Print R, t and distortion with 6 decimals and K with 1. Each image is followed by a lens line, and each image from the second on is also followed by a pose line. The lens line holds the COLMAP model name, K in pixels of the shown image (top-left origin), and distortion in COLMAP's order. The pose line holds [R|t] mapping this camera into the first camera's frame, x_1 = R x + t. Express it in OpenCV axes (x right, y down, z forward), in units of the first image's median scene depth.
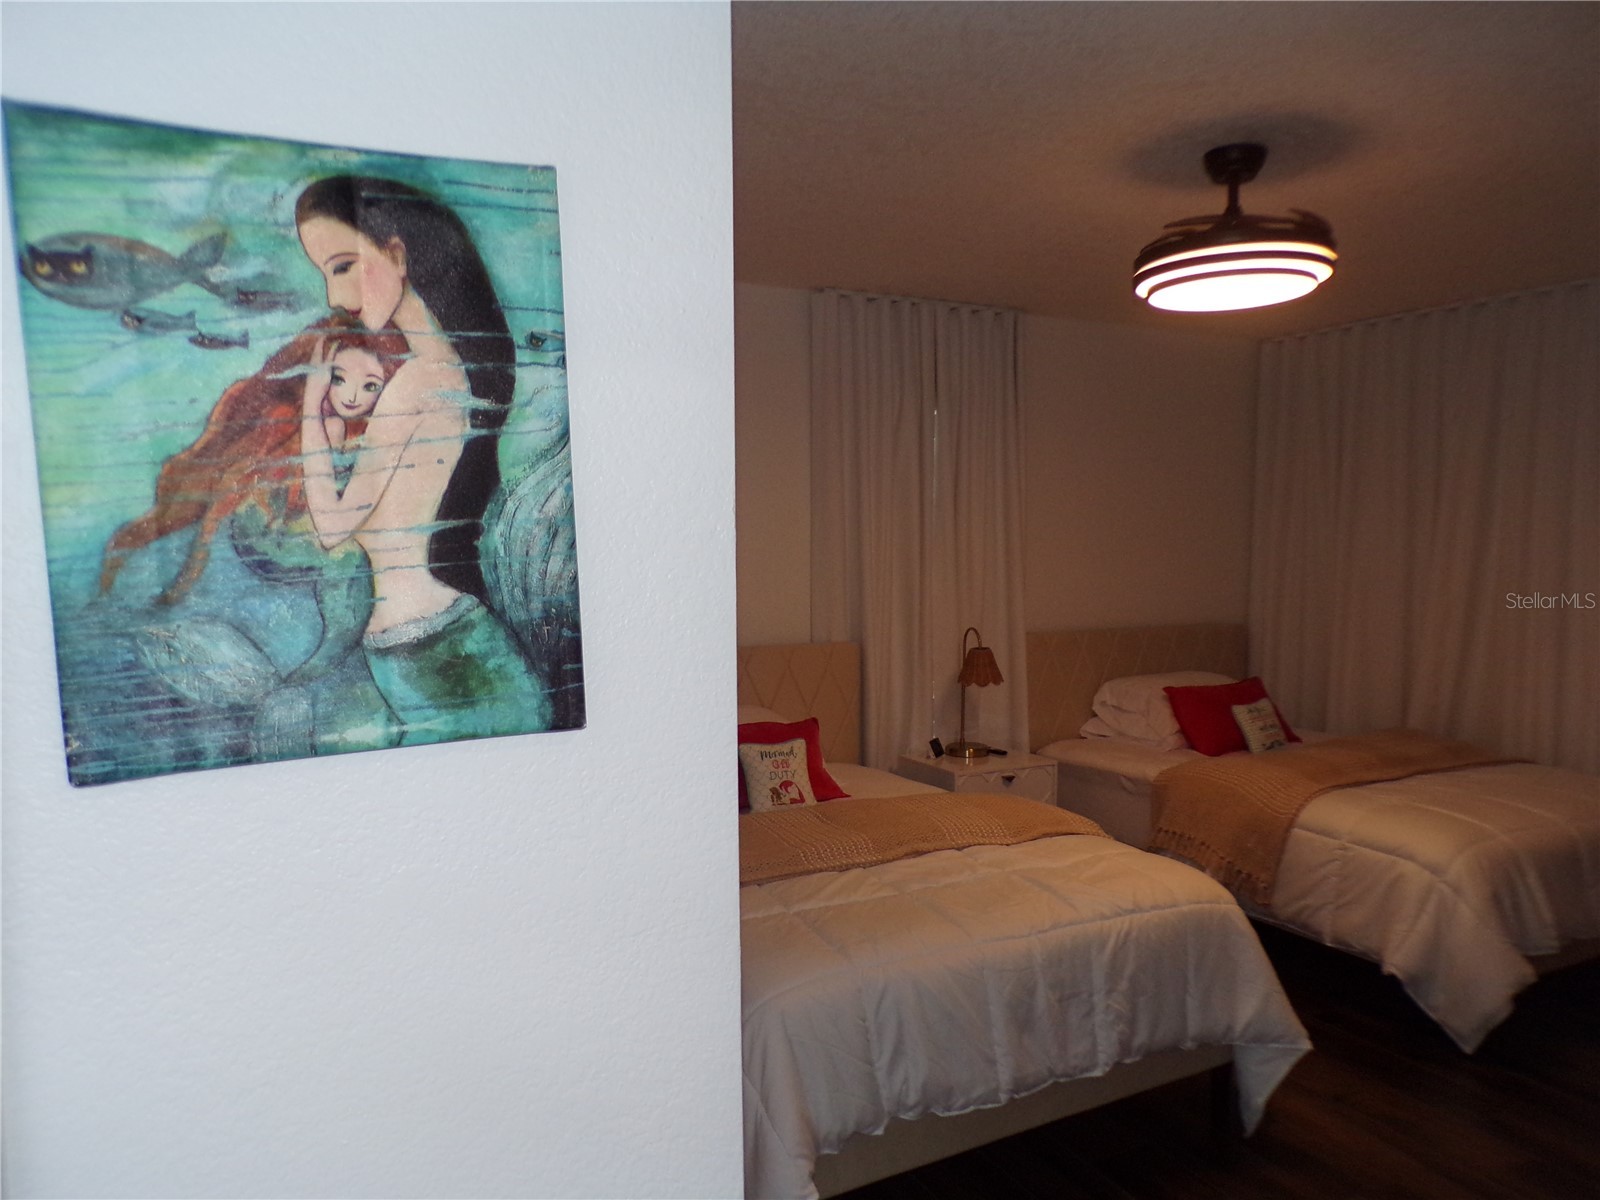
lens RADIAL K [[1065.2, 0, 800.0], [0, 1065.2, 600.0], [0, 0, 1]] dist [-0.007430, -0.000731]
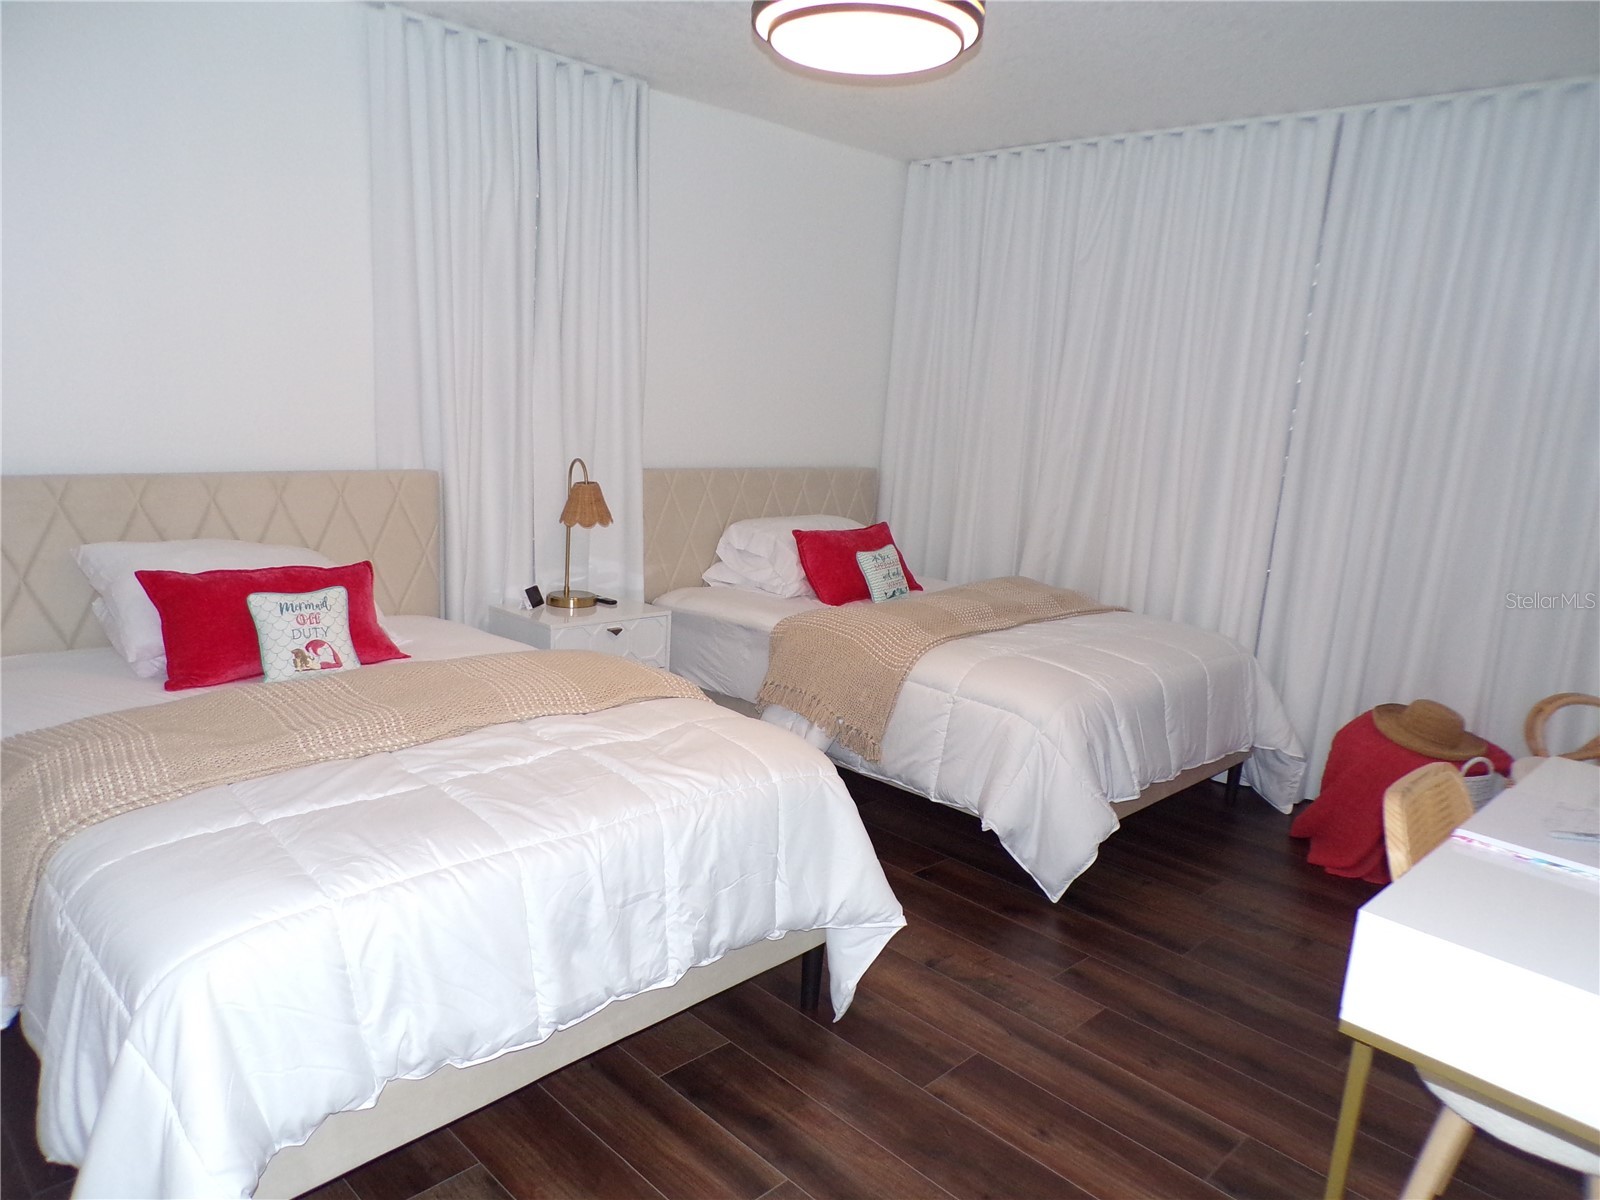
lens RADIAL K [[1097.5, 0, 800.0], [0, 1097.5, 600.0], [0, 0, 1]] dist [0.007911, -0.000672]
pose [[0.949432, -0.003965, 0.313948, 0.075416], [-0.040711, 0.989924, 0.135621, 0.016368], [-0.311322, -0.141544, 0.939704, 0.135565]]
